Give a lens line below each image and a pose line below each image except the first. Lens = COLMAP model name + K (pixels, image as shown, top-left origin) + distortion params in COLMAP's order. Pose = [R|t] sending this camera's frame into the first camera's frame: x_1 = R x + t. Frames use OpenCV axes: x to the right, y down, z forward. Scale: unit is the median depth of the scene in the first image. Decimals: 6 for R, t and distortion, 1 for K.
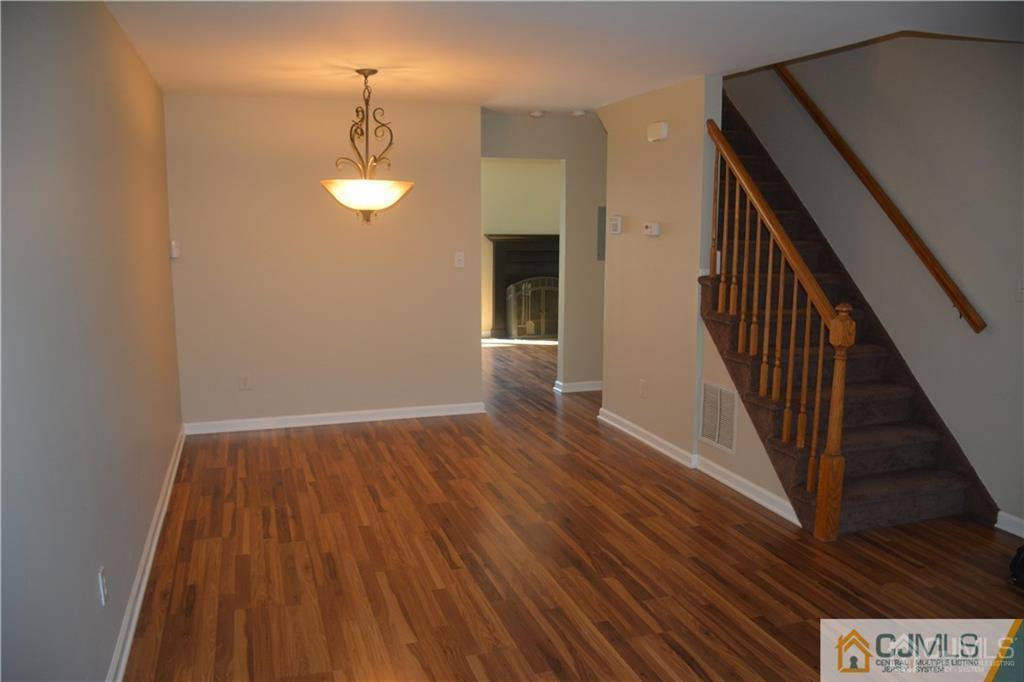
lens RADIAL K [[831.2, 0, 512.0], [0, 831.2, 341.0], [0, 0, 1]] dist [-0.153101, 0.130595]
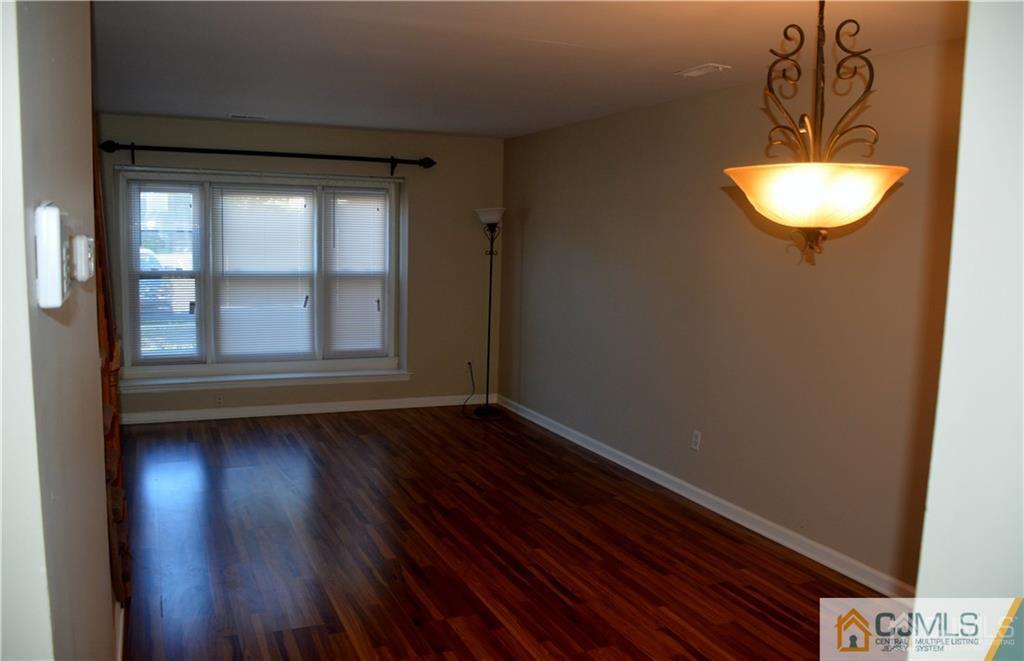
lens RADIAL K [[843.9, 0, 512.0], [0, 843.9, 330.5], [0, 0, 1]] dist [0.000249, 0.000128]
pose [[-0.995370, -0.015818, -0.094810, 0.071919], [-0.039141, 0.967585, 0.249495, -0.309456], [0.087790, 0.252051, -0.963724, 2.115843]]
